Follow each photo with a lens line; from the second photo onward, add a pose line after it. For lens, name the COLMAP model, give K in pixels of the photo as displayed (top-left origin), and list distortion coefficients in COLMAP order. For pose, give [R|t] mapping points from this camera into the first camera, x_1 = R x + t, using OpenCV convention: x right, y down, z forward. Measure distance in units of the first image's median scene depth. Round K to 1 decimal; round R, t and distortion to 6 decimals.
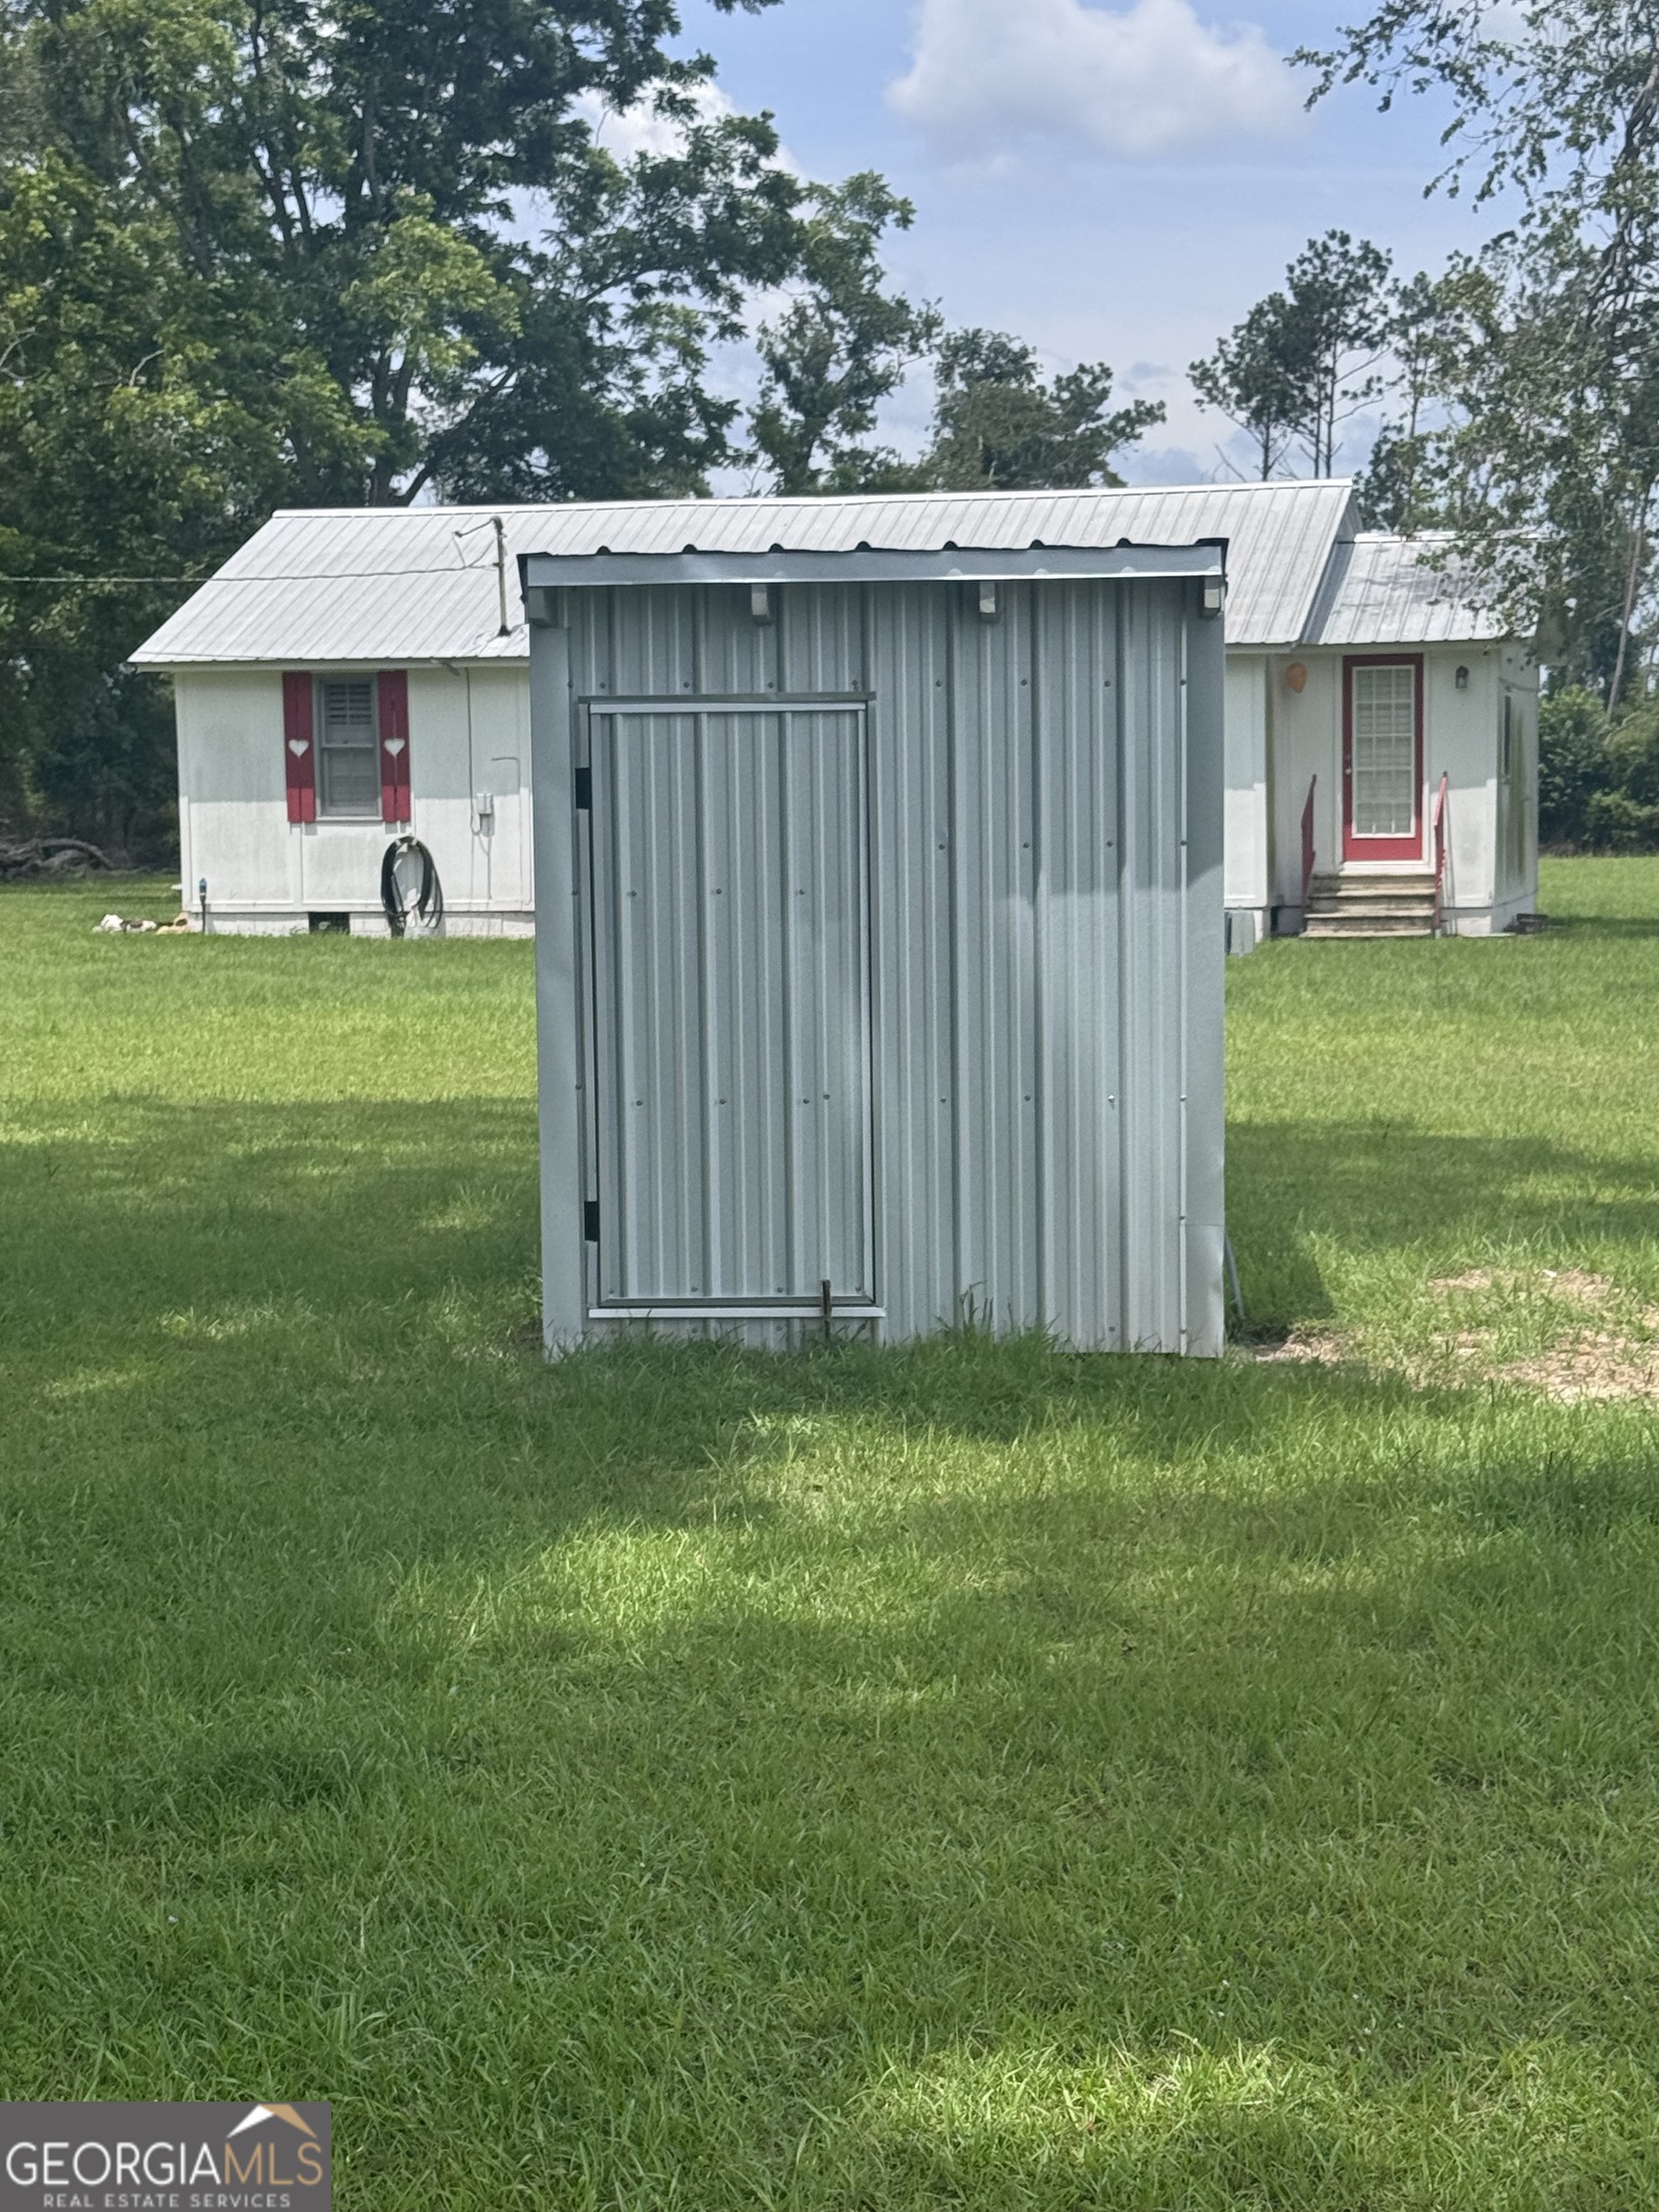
lens RADIAL K [[4833.7, 0, 829.5], [0, 4833.7, 1106.0], [0, 0, 1]] dist [0.264273, 0.594204]
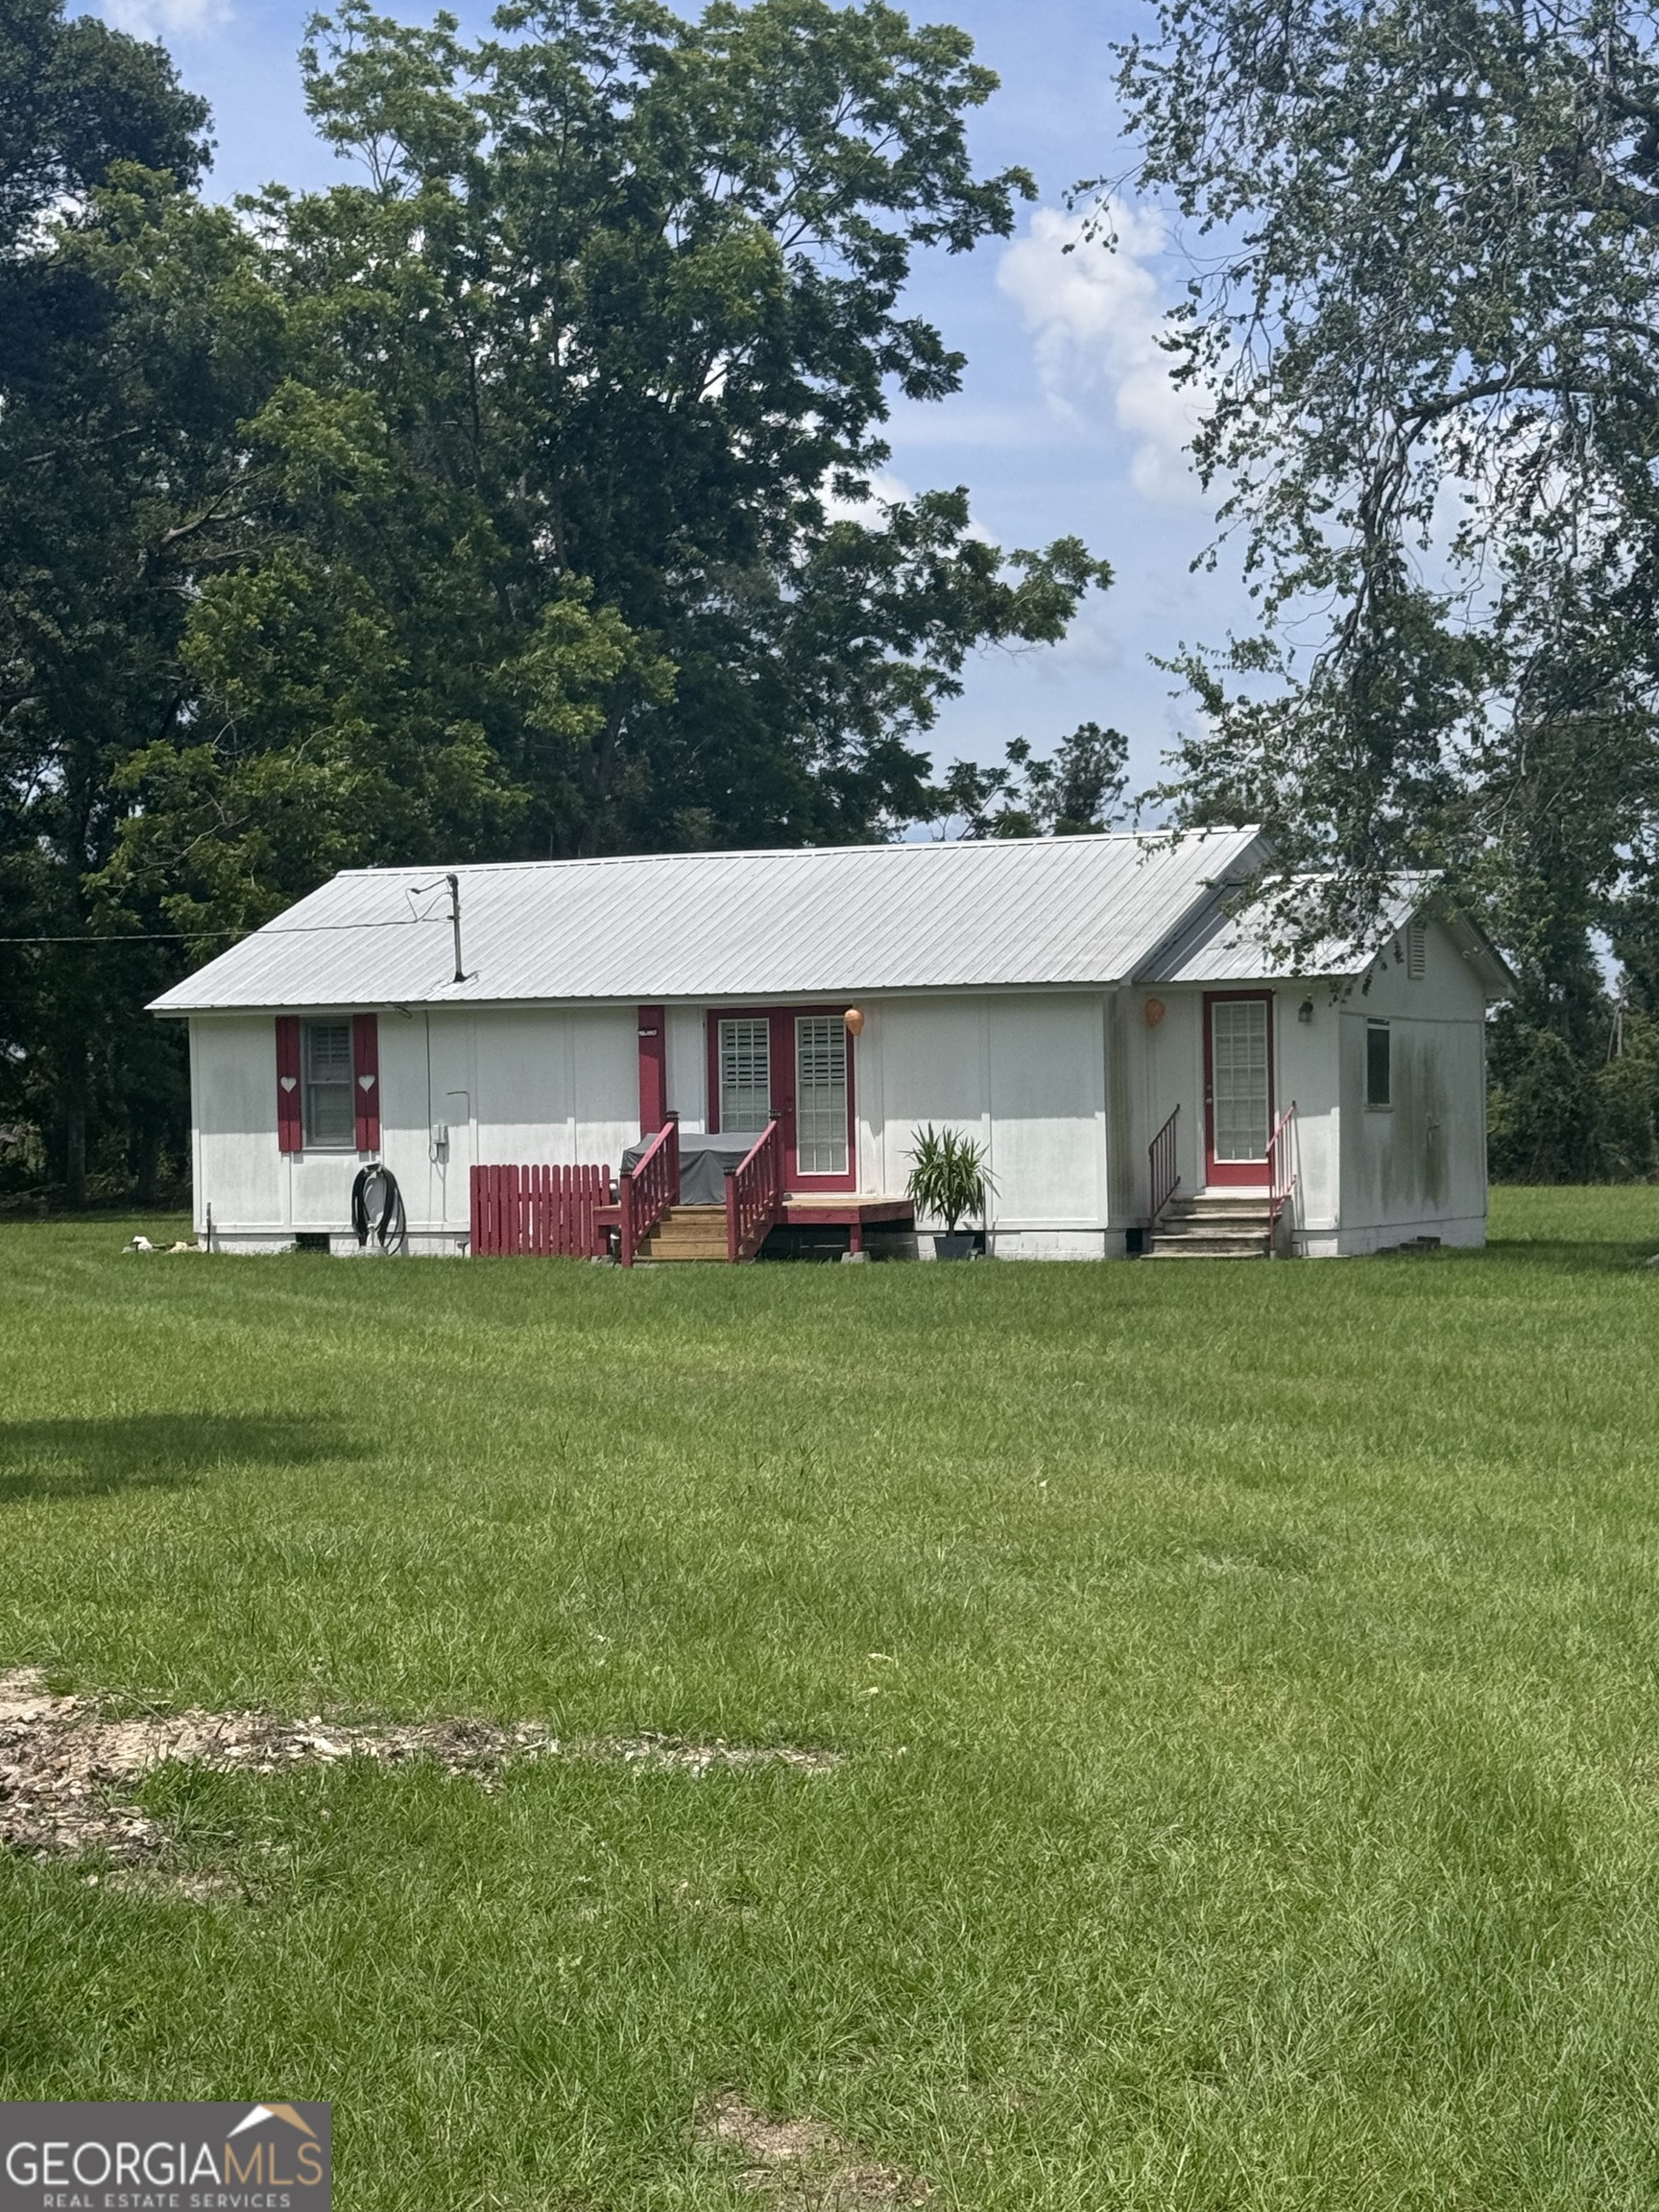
lens RADIAL K [[4833.7, 0, 829.5], [0, 4833.7, 1106.0], [0, 0, 1]] dist [0.264273, 0.594204]
pose [[0.969283, -0.005664, -0.245883, 0.280986], [-0.010167, 0.997957, -0.063067, -0.000640], [0.245738, 0.063630, 0.967246, -0.036124]]
